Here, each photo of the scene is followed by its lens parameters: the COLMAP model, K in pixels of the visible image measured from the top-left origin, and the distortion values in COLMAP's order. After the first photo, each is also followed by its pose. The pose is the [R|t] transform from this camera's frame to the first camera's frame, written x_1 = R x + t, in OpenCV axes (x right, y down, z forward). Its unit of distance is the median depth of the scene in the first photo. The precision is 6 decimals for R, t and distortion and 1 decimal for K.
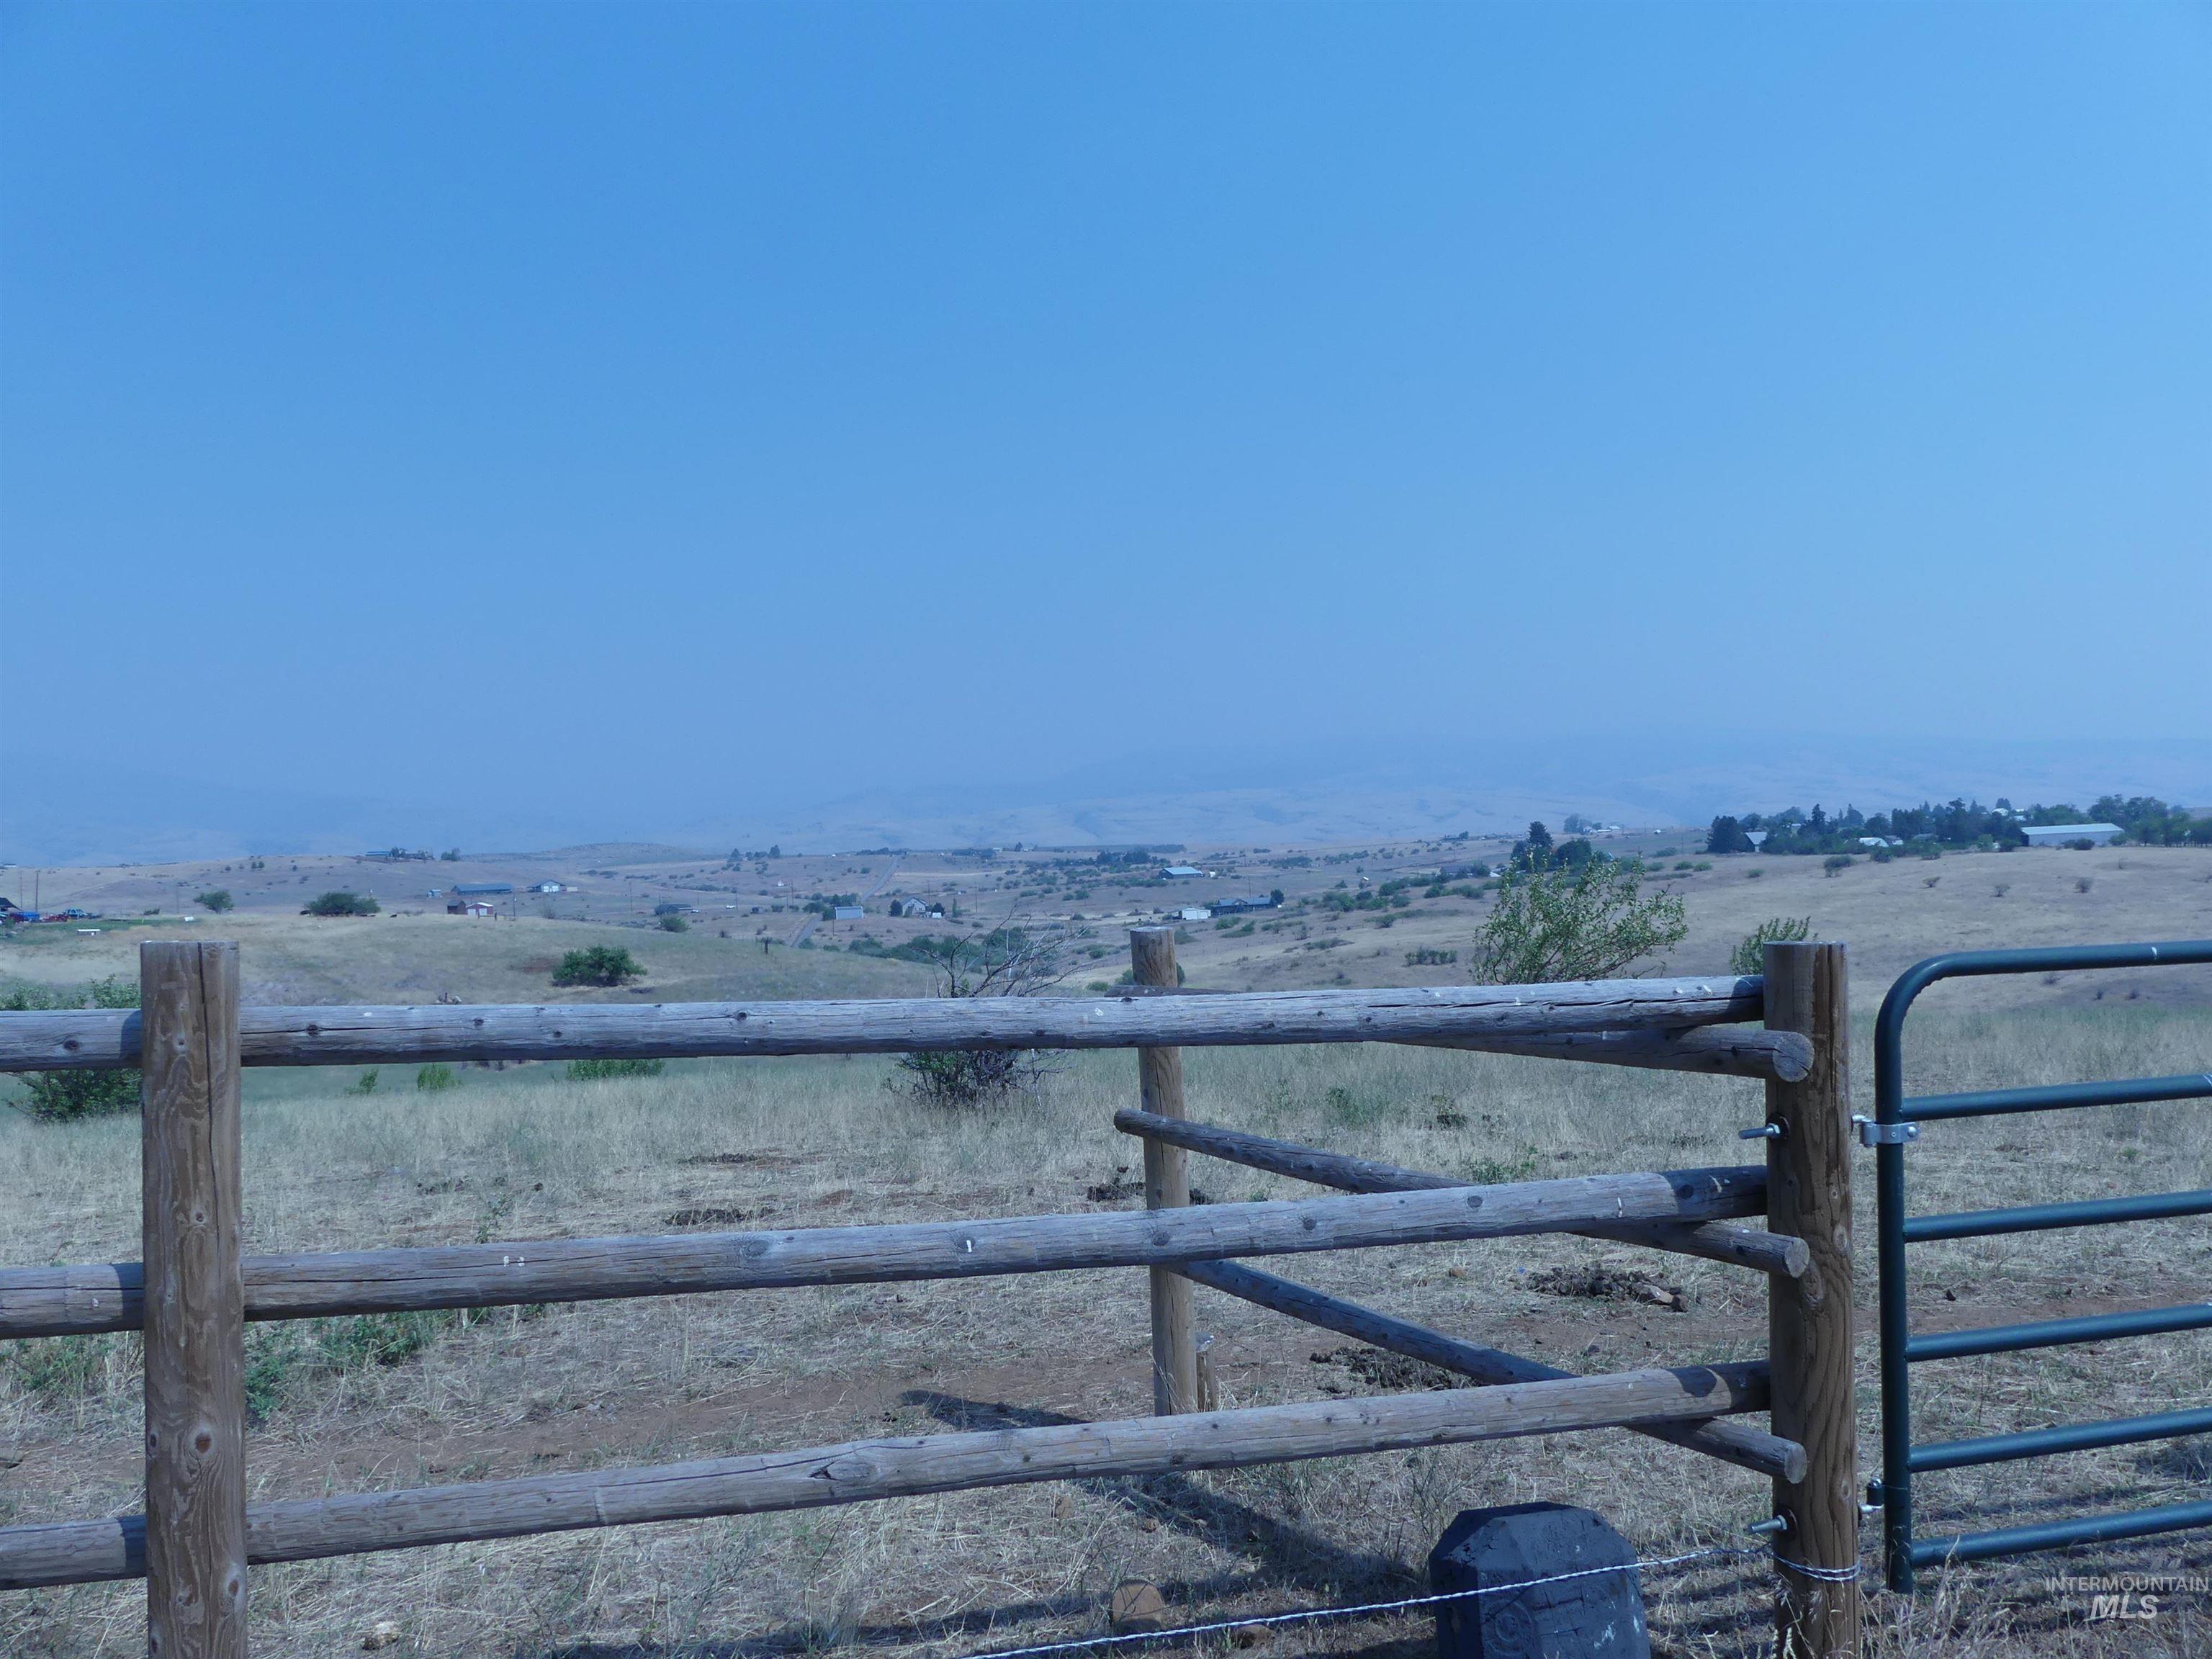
lens RADIAL K [[1669.1, 0, 1113.4], [0, 1669.1, 812.4], [0, 0, 1]] dist [-0.030267, 0.042222]
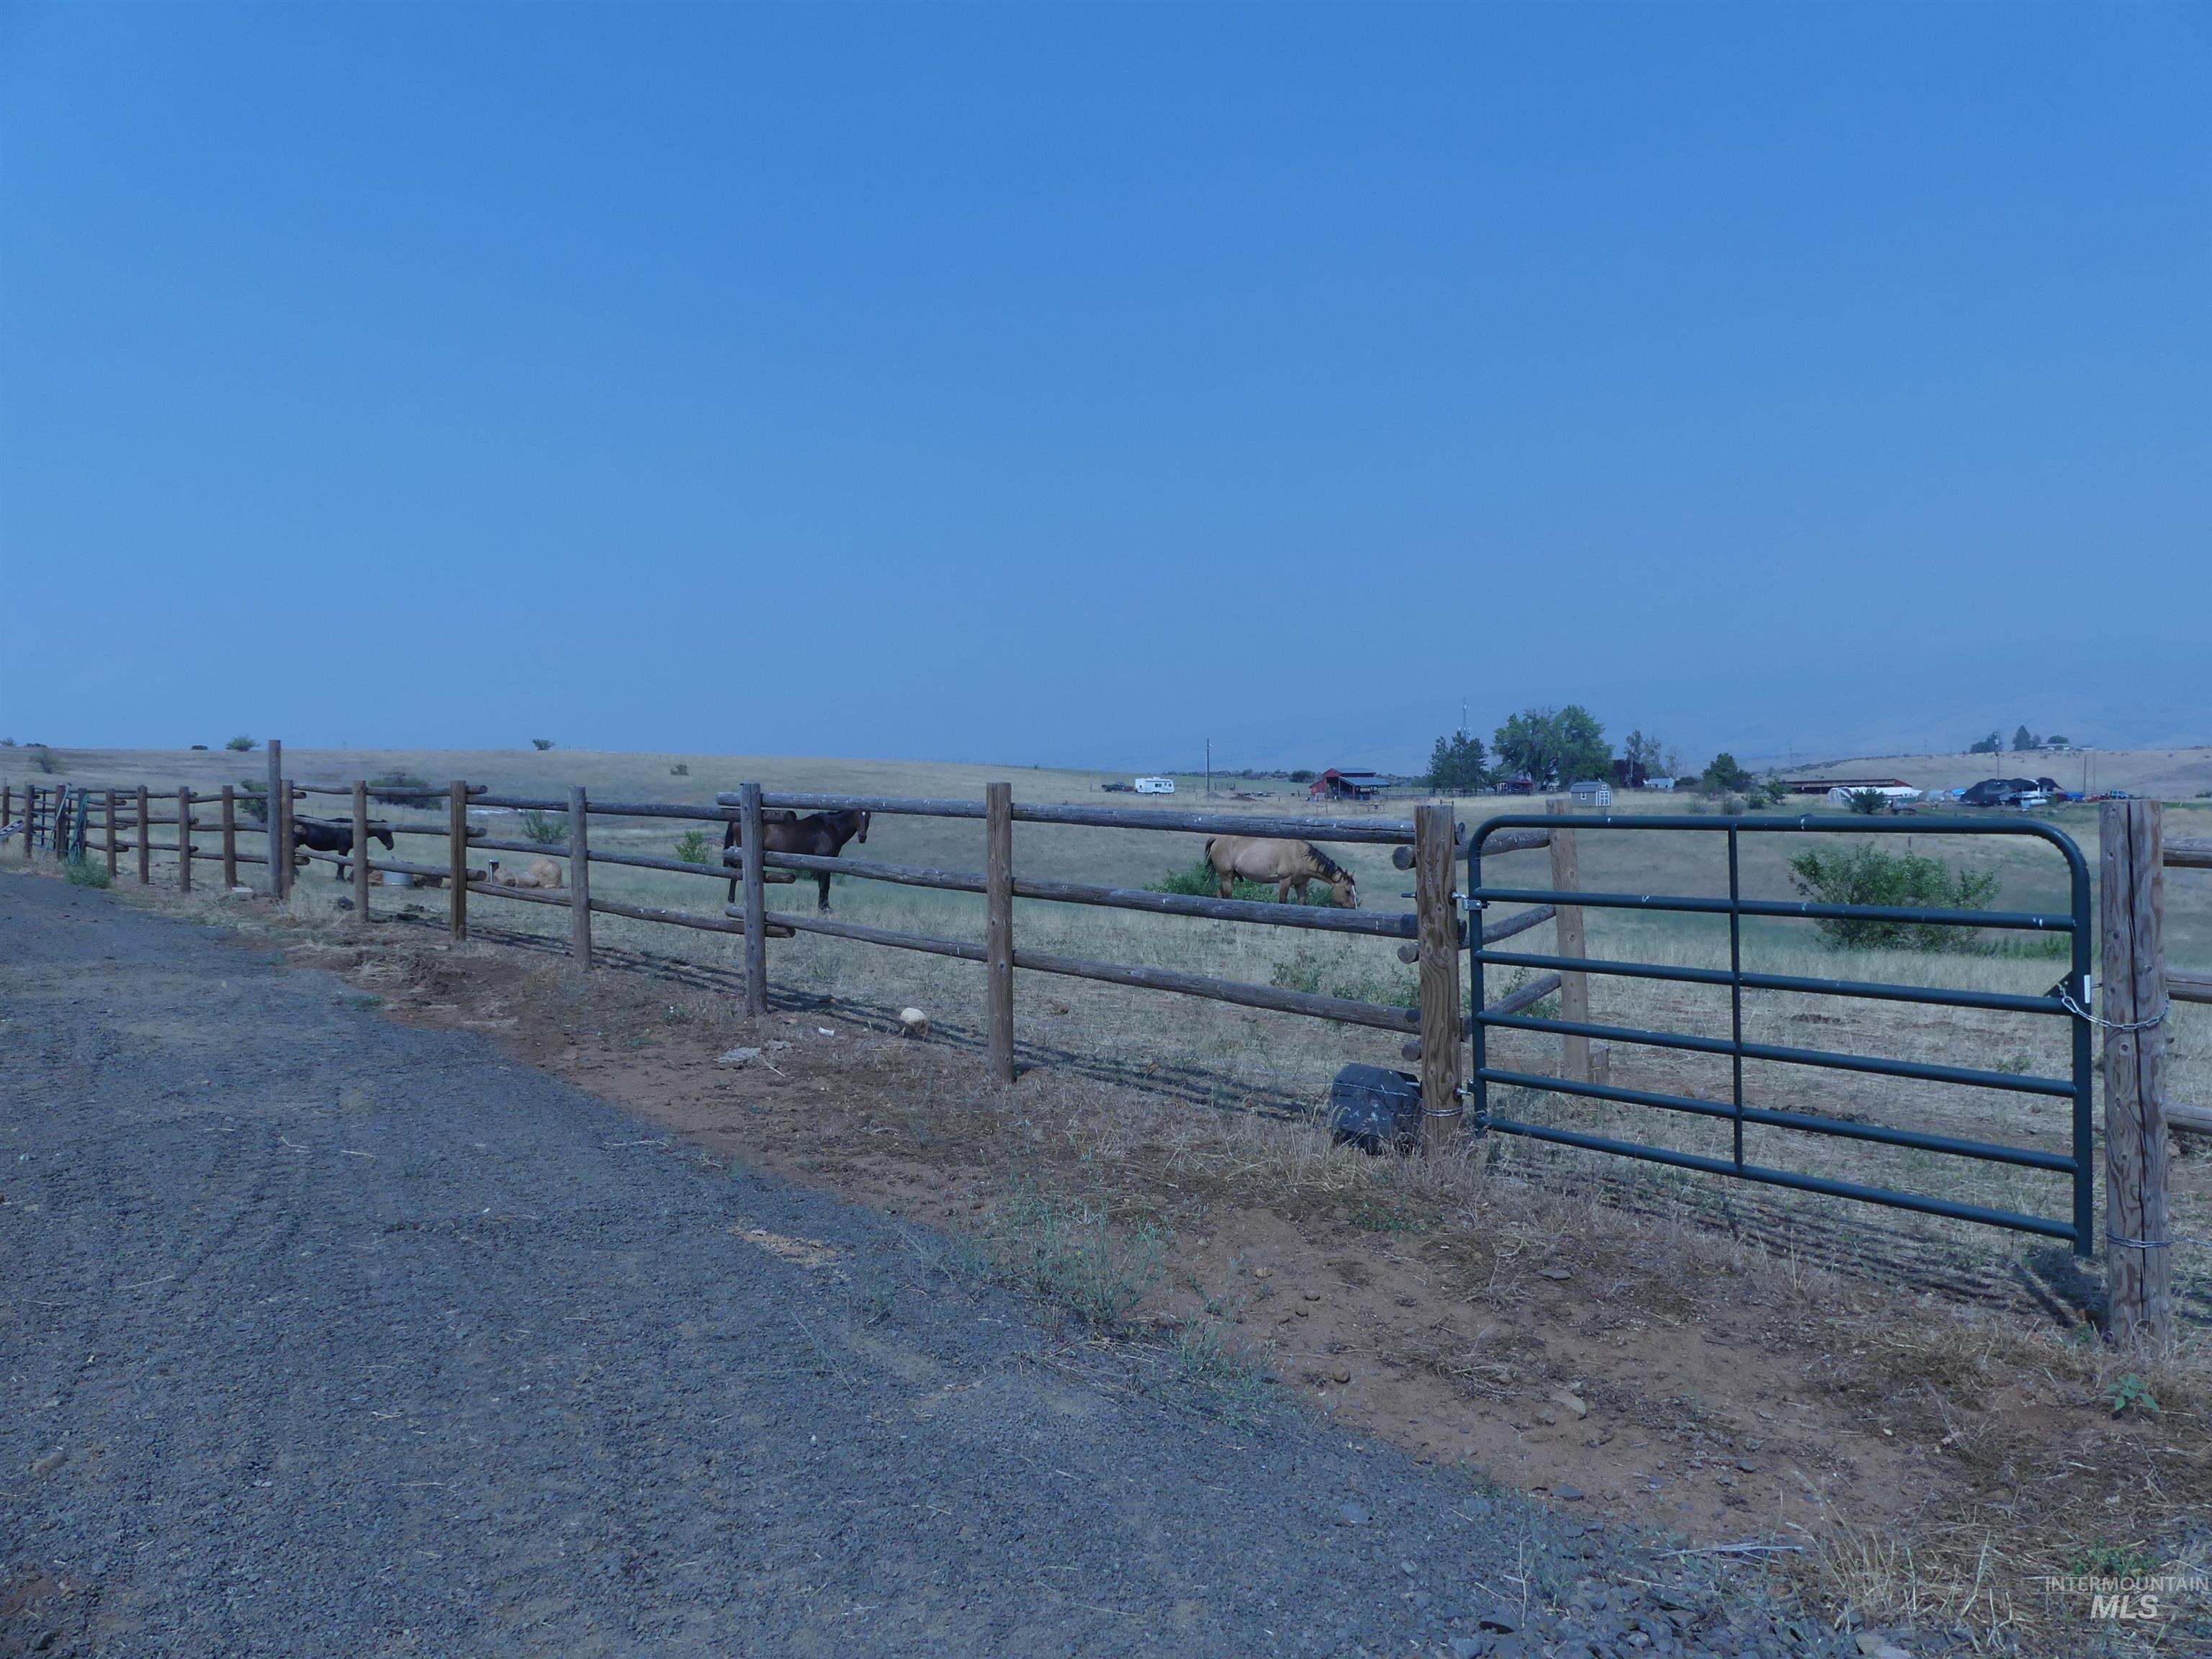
lens RADIAL K [[1669.1, 0, 1113.4], [0, 1669.1, 812.4], [0, 0, 1]] dist [-0.030267, 0.042222]
pose [[0.435883, 0.034320, -0.899349, 1.650232], [0.029506, 0.998191, 0.052392, -0.017938], [0.899520, -0.049373, 0.434081, -0.162661]]
